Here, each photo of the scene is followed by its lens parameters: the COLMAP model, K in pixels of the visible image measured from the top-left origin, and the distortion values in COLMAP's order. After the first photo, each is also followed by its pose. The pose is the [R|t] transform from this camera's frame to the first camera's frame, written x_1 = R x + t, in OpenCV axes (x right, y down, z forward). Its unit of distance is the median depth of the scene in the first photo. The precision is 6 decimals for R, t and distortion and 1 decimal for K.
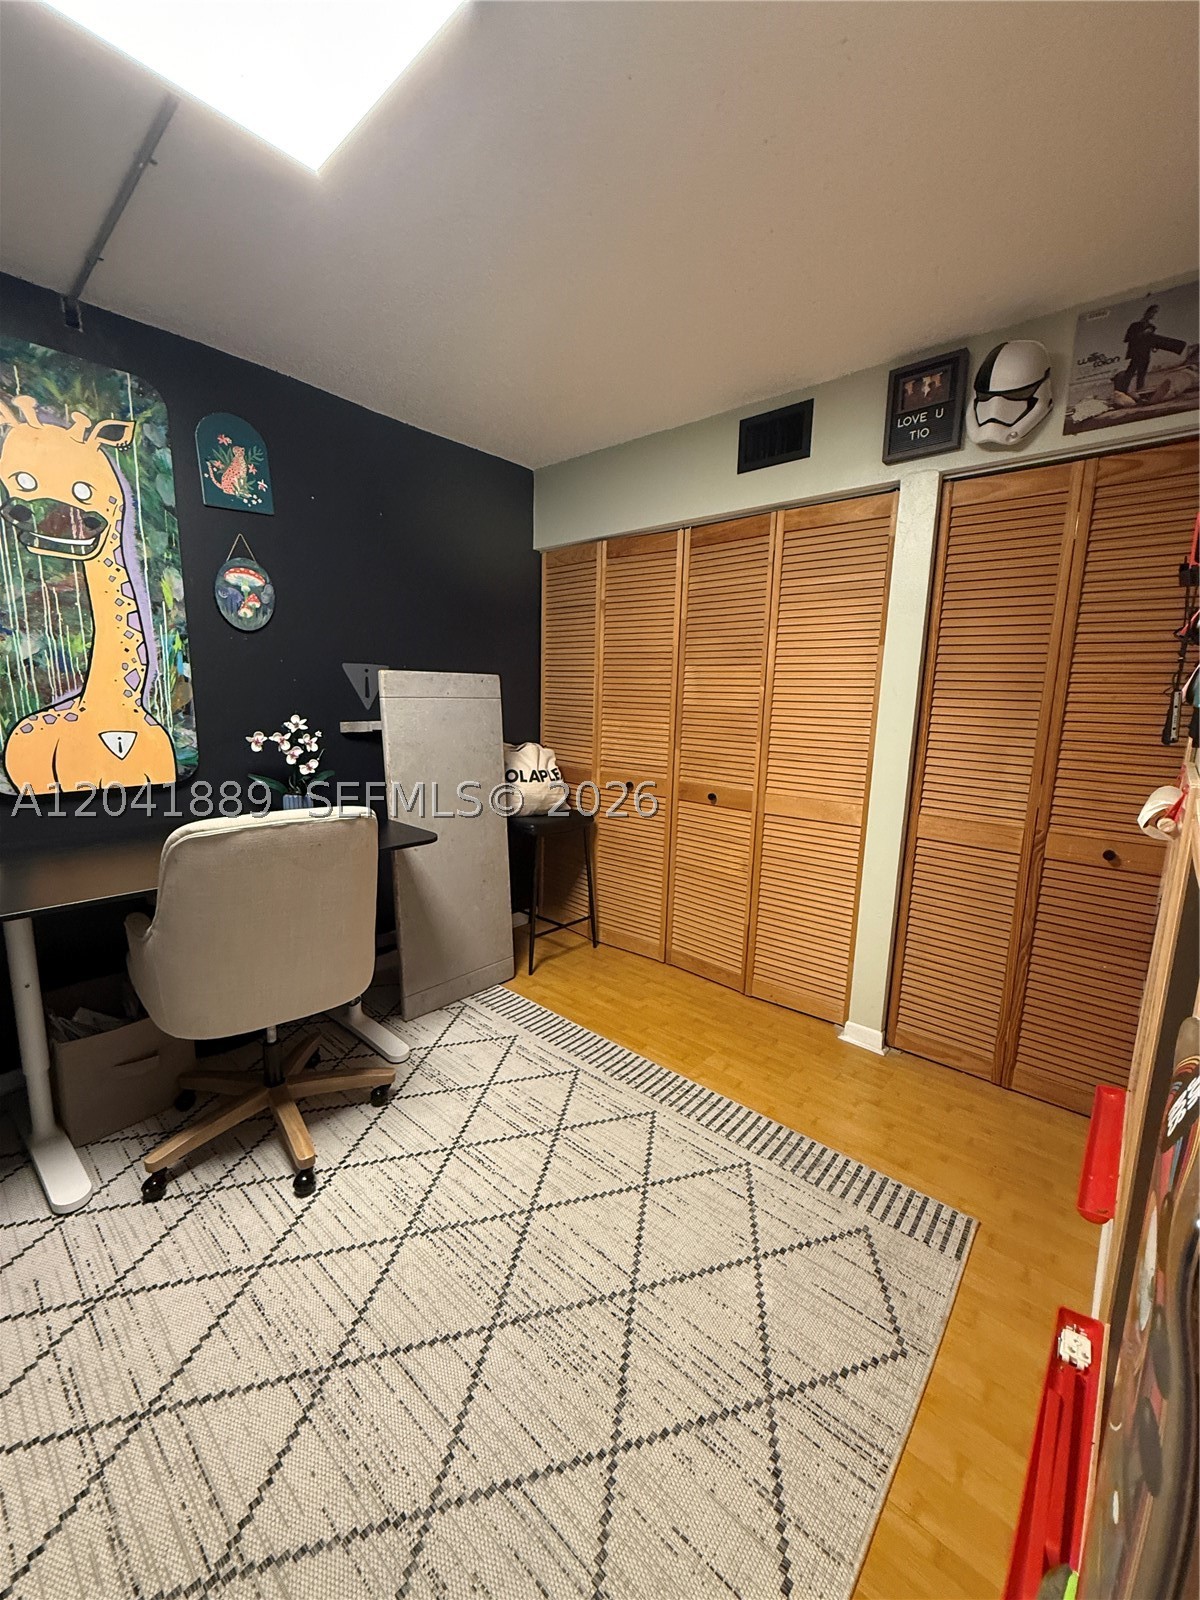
lens RADIAL K [[638.7, 0, 595.3], [0, 638.7, 795.4], [0, 0, 1]] dist [0.003181, -0.000171]
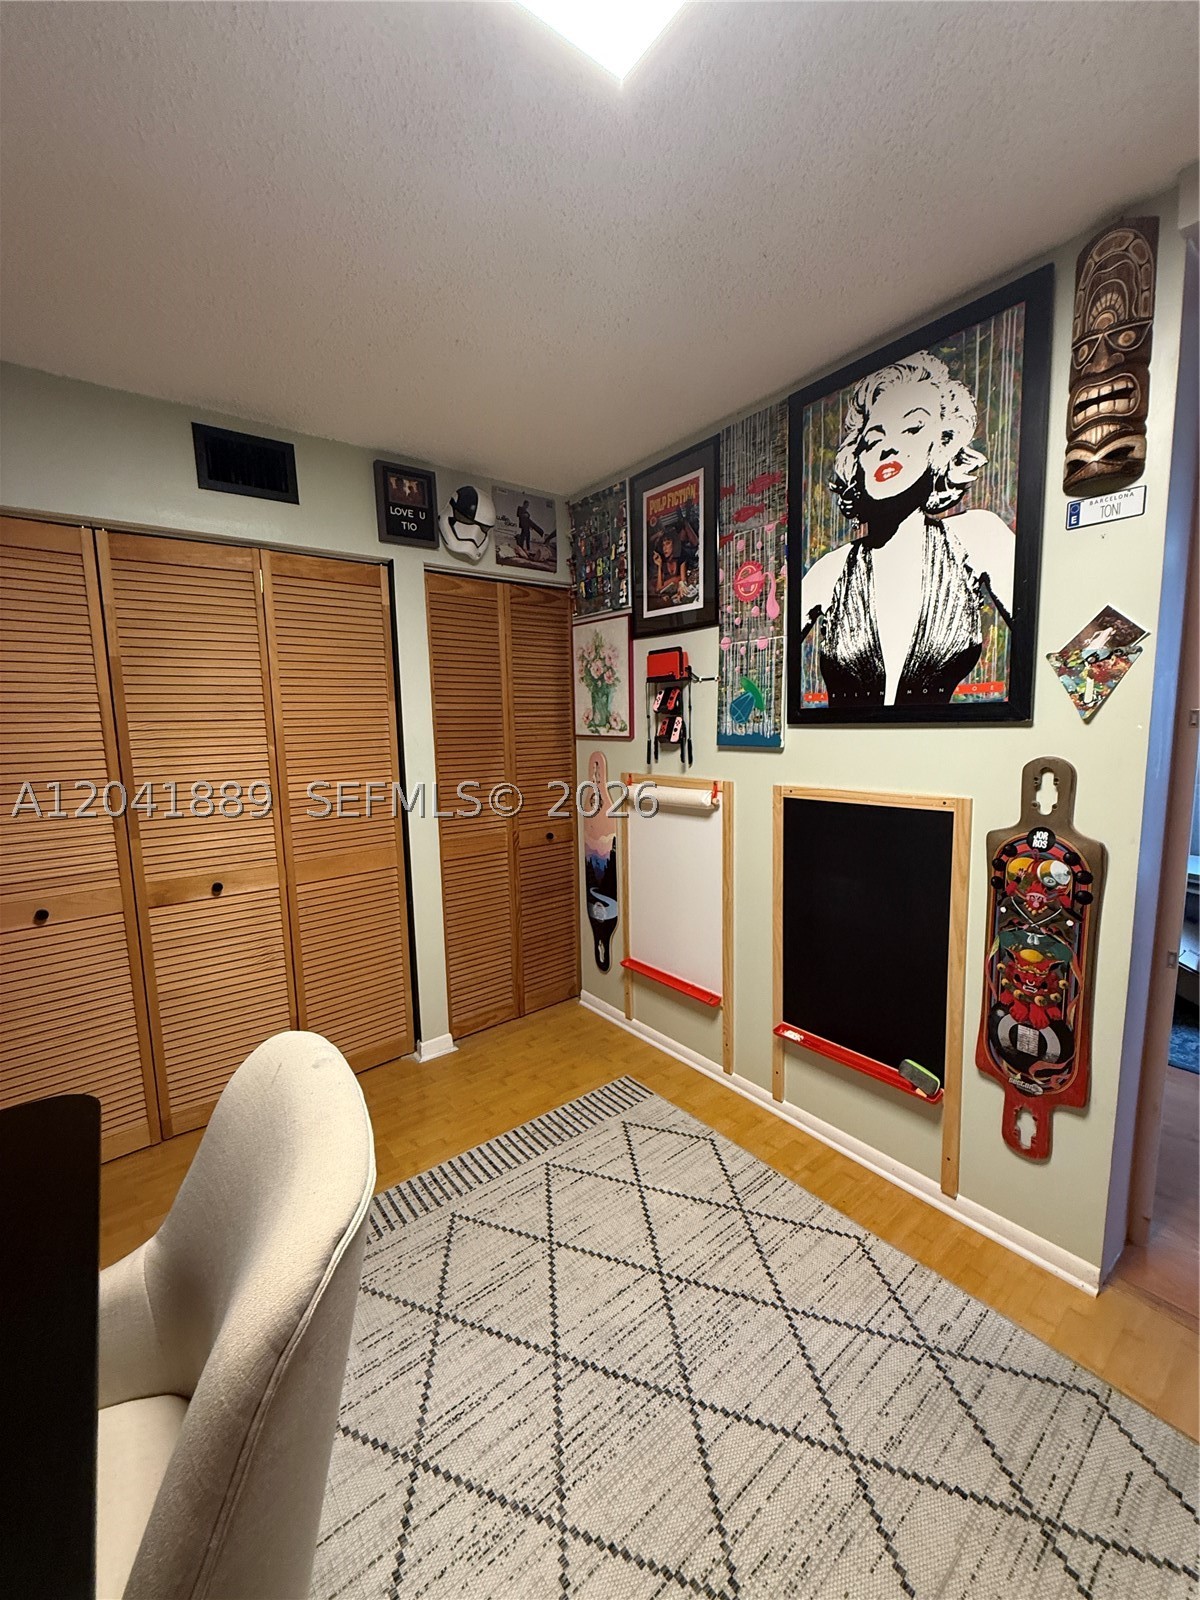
lens RADIAL K [[638.7, 0, 602.6], [0, 638.7, 797.7], [0, 0, 1]] dist [0.003181, -0.000171]
pose [[0.175665, -0.149306, 0.973062, -0.917166], [0.184319, 0.975941, 0.116473, -0.209139], [-0.967041, 0.158893, 0.198958, 0.705809]]
